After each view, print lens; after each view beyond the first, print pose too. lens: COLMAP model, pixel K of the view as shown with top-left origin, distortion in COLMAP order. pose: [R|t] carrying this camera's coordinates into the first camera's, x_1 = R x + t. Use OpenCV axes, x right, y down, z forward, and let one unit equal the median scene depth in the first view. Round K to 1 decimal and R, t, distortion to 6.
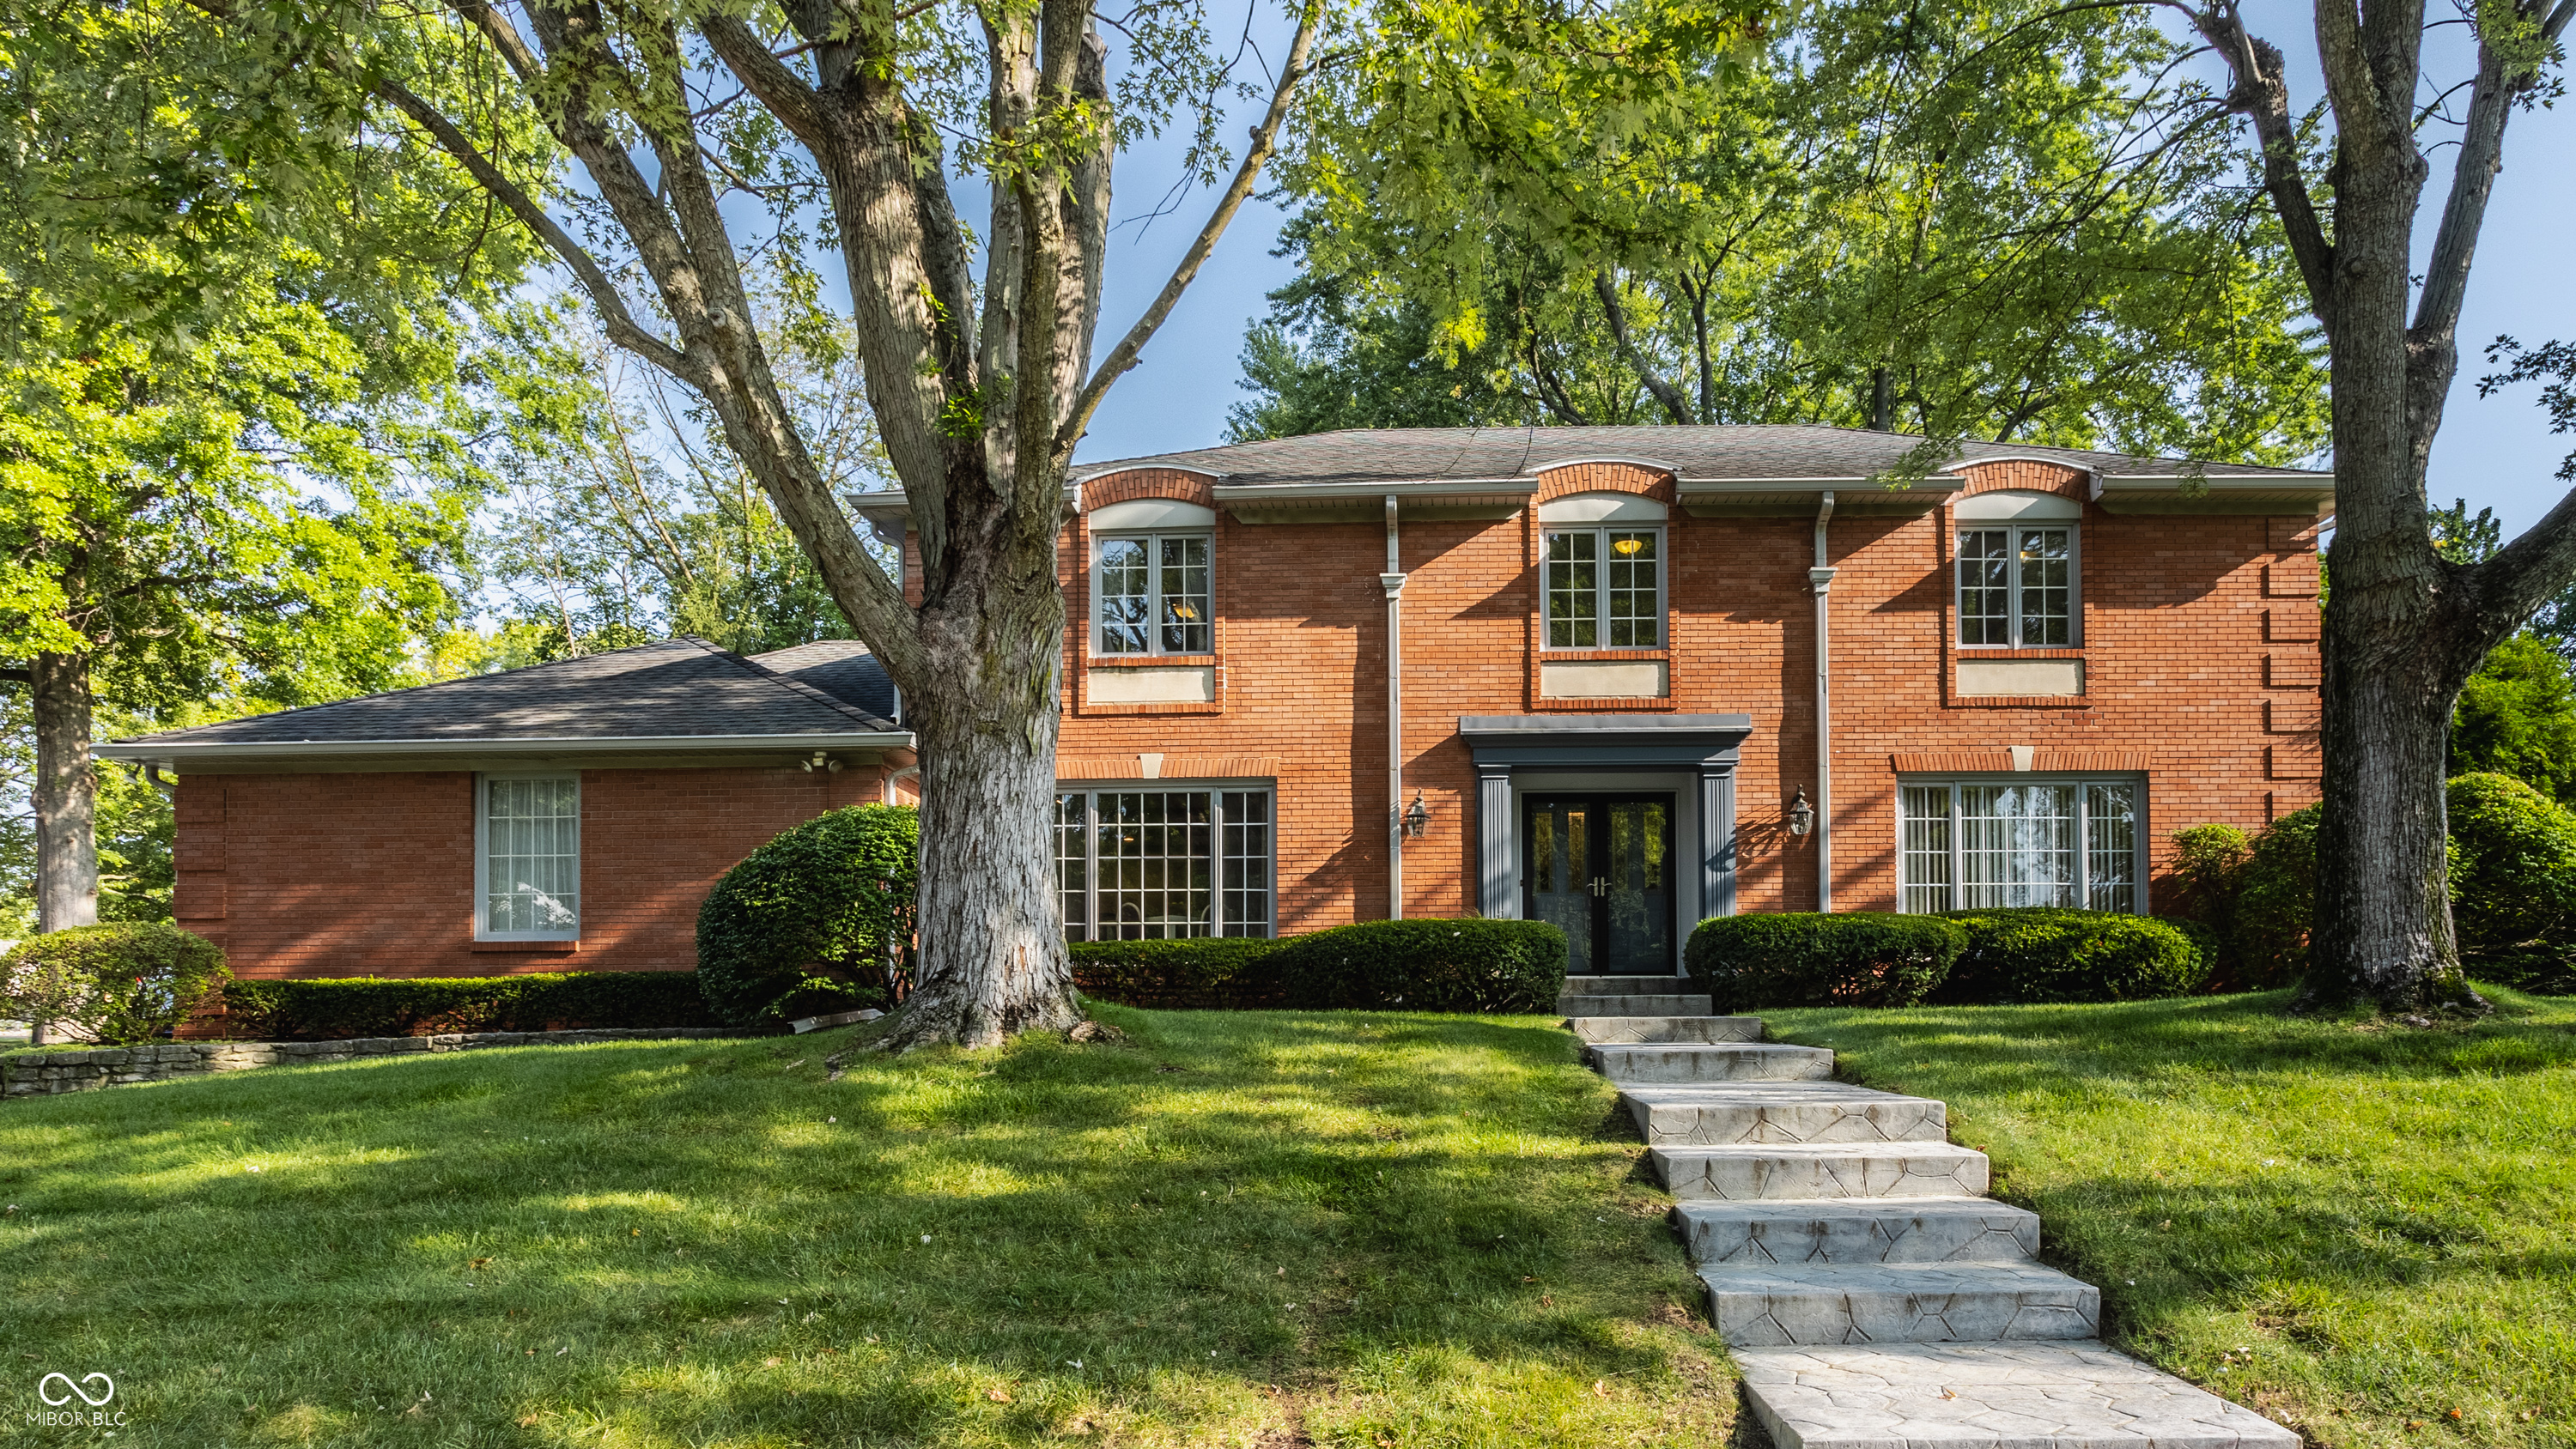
lens RADIAL K [[1260.5, 0, 1620.7], [0, 1260.5, 842.1], [0, 0, 1]] dist [-0.010444, 0.001457]
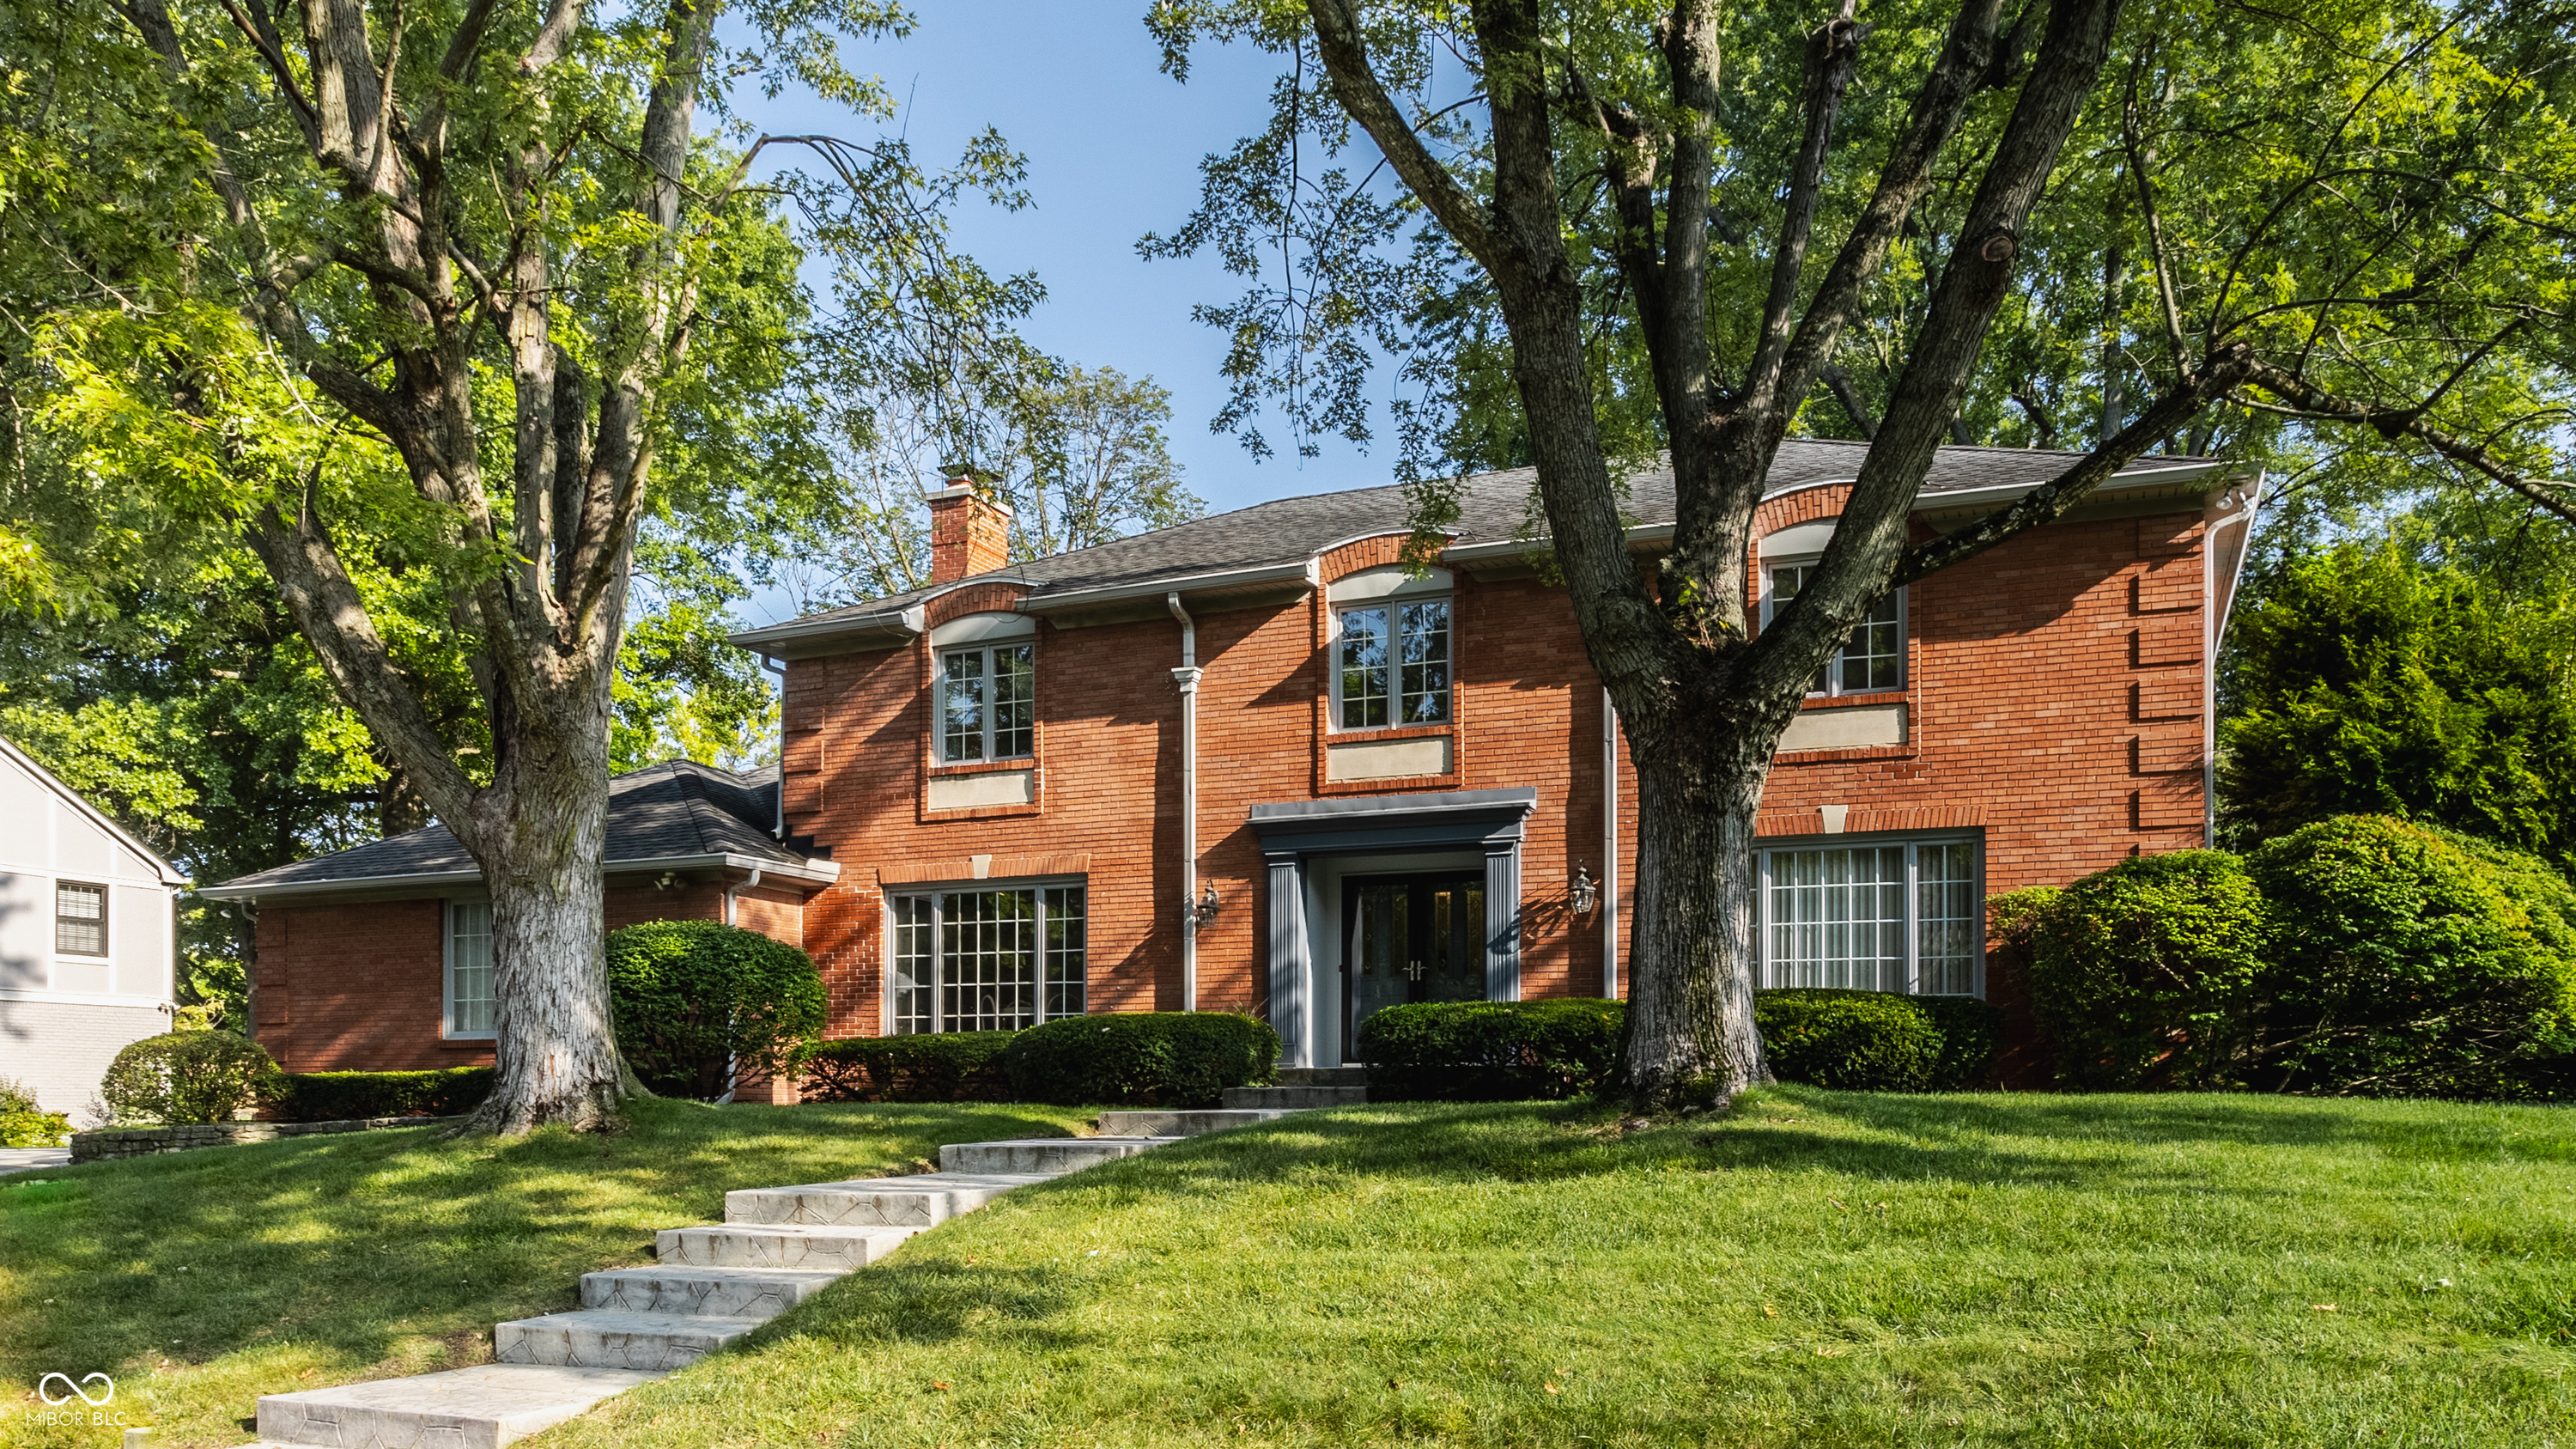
lens RADIAL K [[1488.6, 0, 1582.7], [0, 1488.6, 876.5], [0, 0, 1]] dist [-0.004638, -0.002619]
pose [[0.963400, -0.035973, -0.265644, 0.437706], [0.034098, 0.999350, -0.011666, -0.020202], [0.265892, 0.002181, 0.964000, -0.069256]]
